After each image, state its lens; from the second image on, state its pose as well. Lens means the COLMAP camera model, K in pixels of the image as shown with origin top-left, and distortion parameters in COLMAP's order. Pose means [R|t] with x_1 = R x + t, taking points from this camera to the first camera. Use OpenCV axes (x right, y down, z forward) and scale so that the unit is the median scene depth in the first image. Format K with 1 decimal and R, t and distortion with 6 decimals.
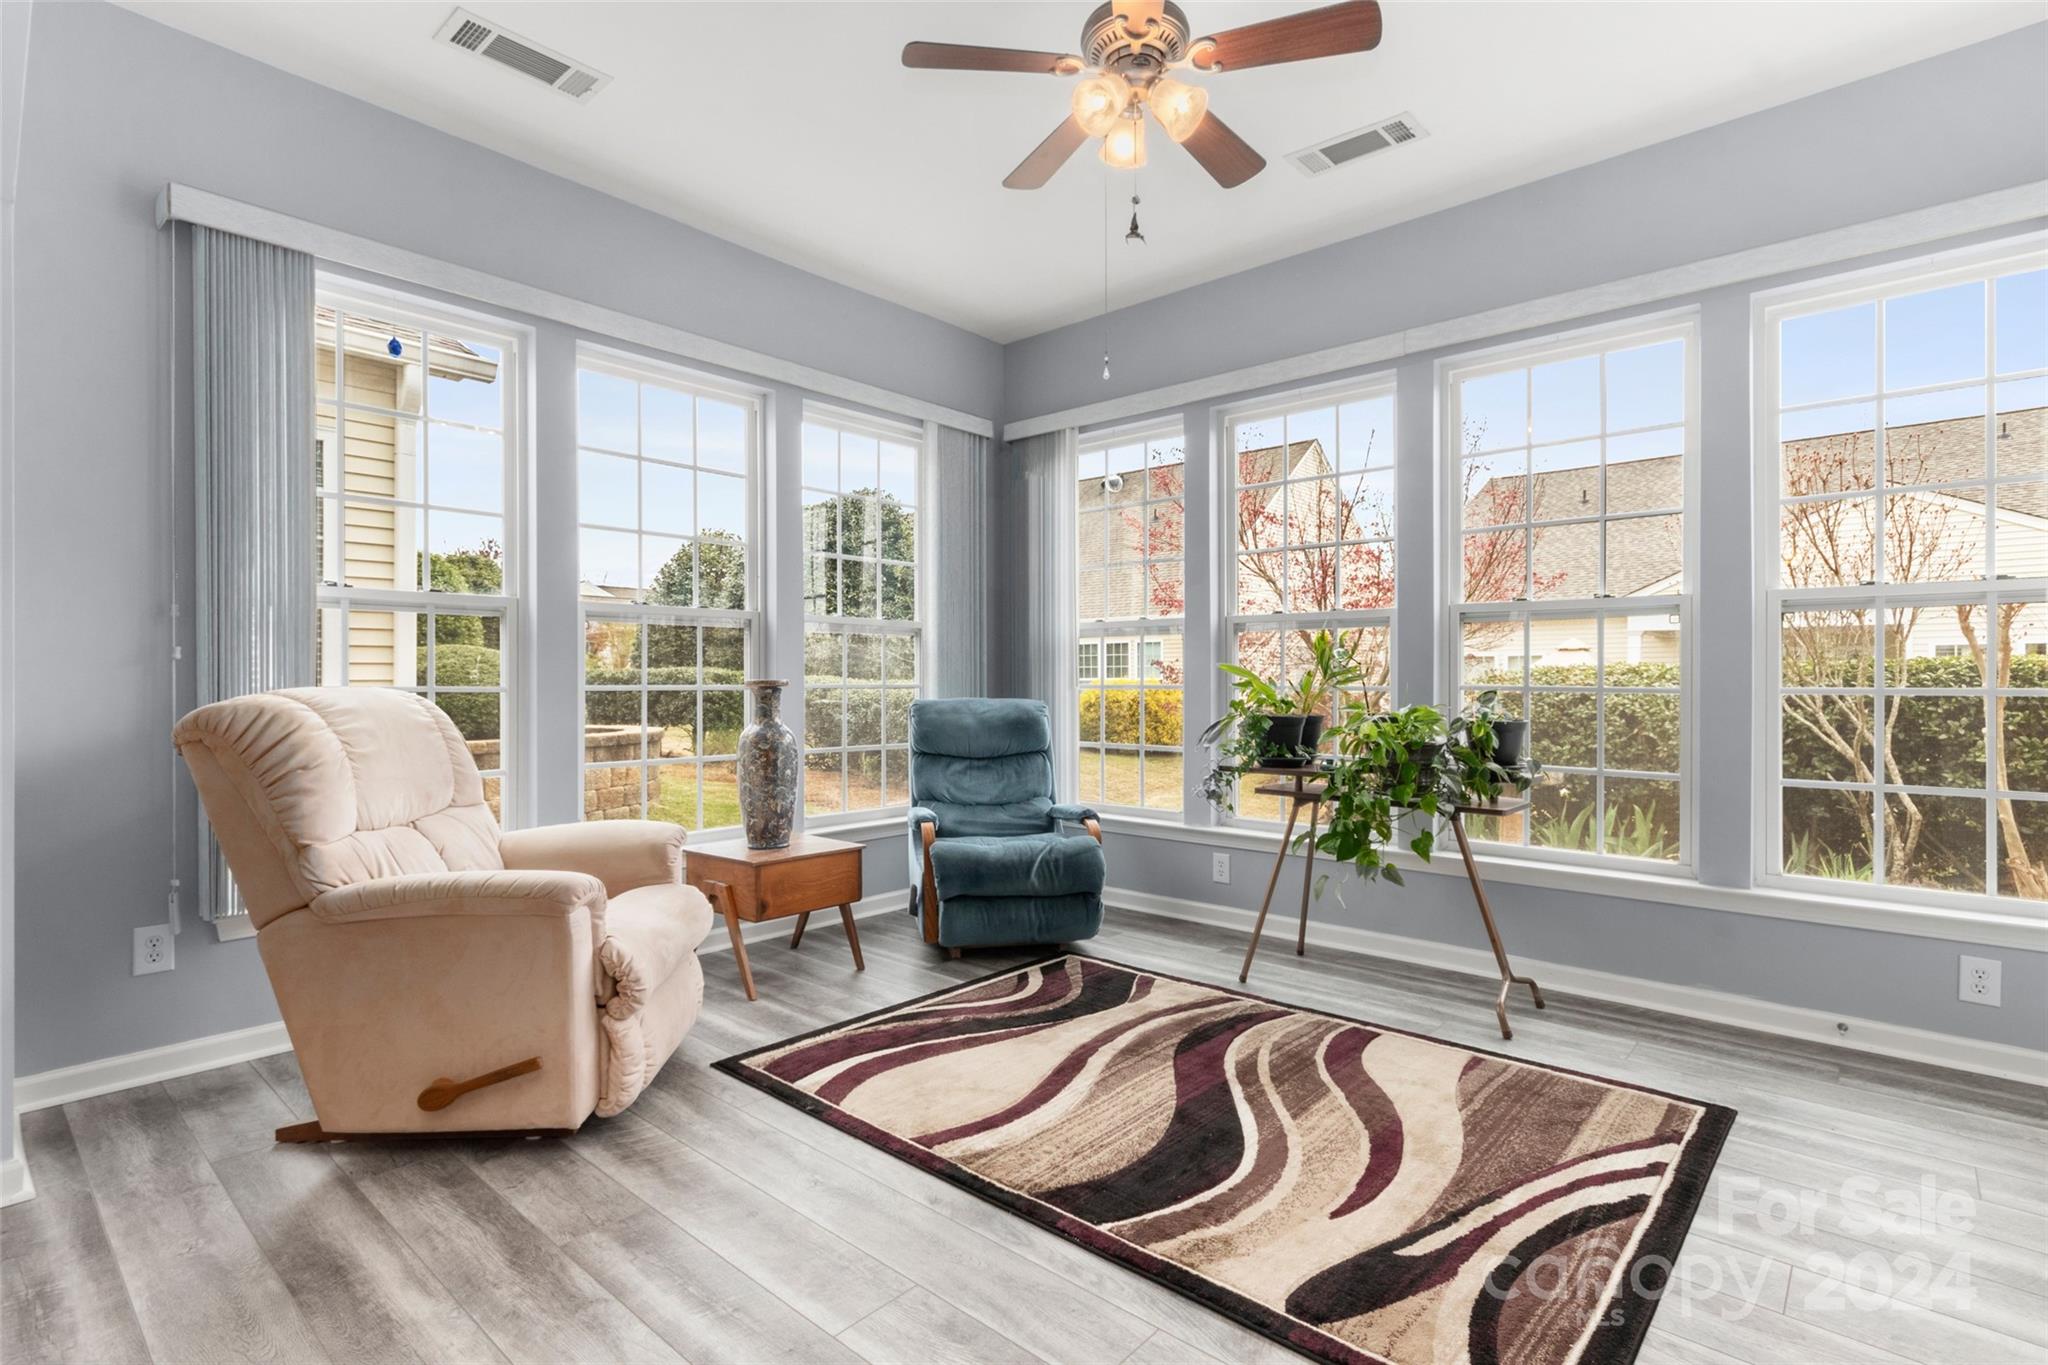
lens RADIAL K [[973.9, 0, 1024.0], [0, 973.9, 682.5], [0, 0, 1]] dist [0.003976, 0.000821]
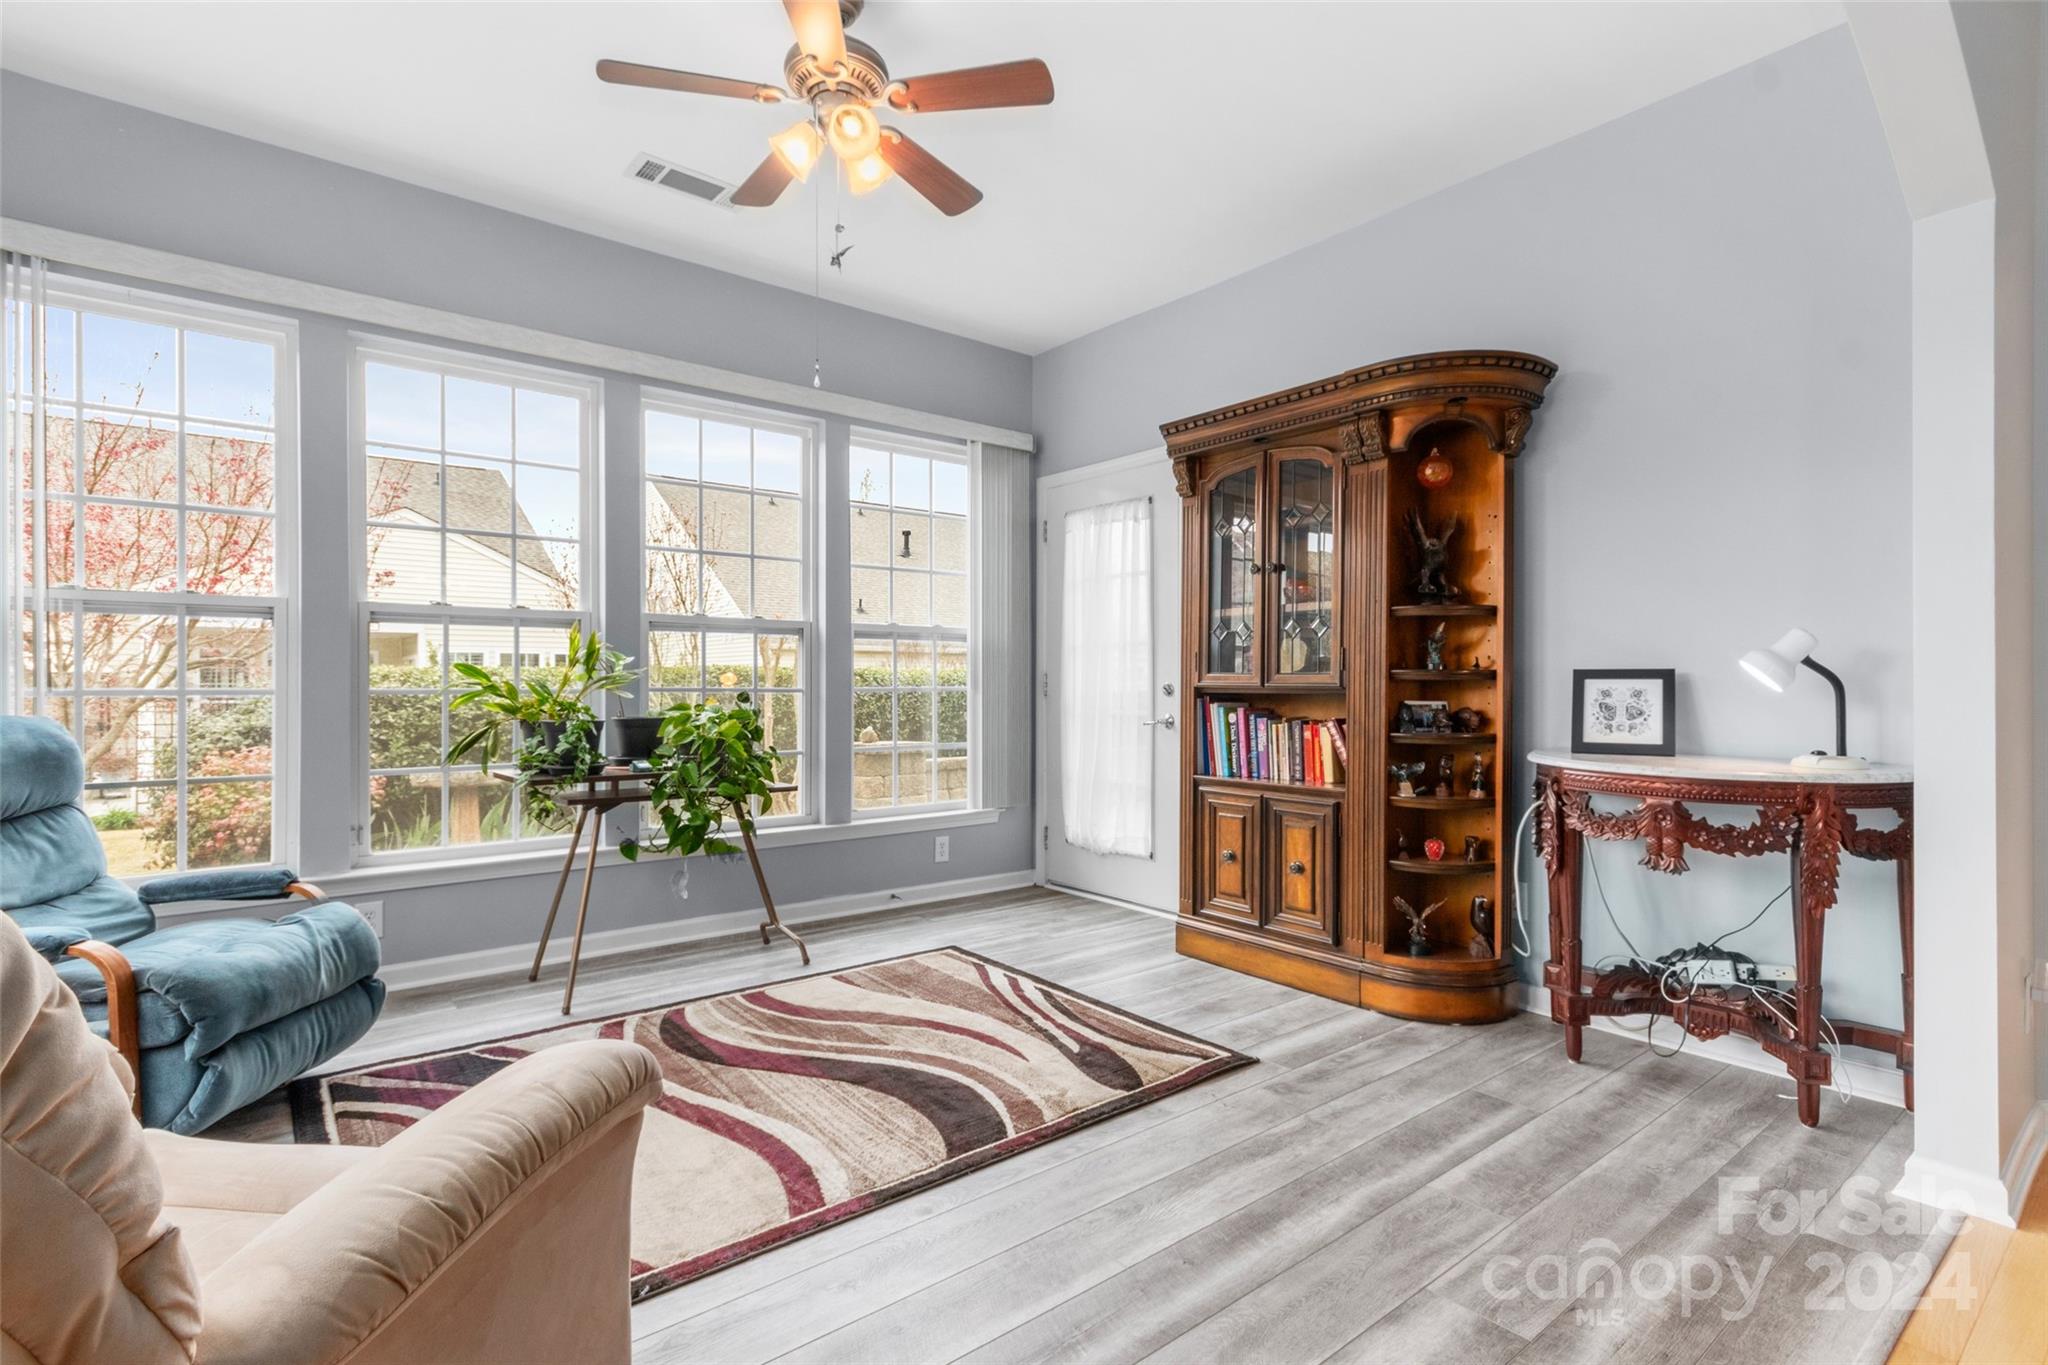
lens RADIAL K [[943.1, 0, 1022.2], [0, 943.1, 679.7], [0, 0, 1]] dist [0.001455, 0.000717]
pose [[0.190915, 0.004559, 0.981596, -0.734992], [0.004590, 0.999974, -0.005537, -0.005563], [-0.981596, 0.005562, 0.190889, 0.512065]]
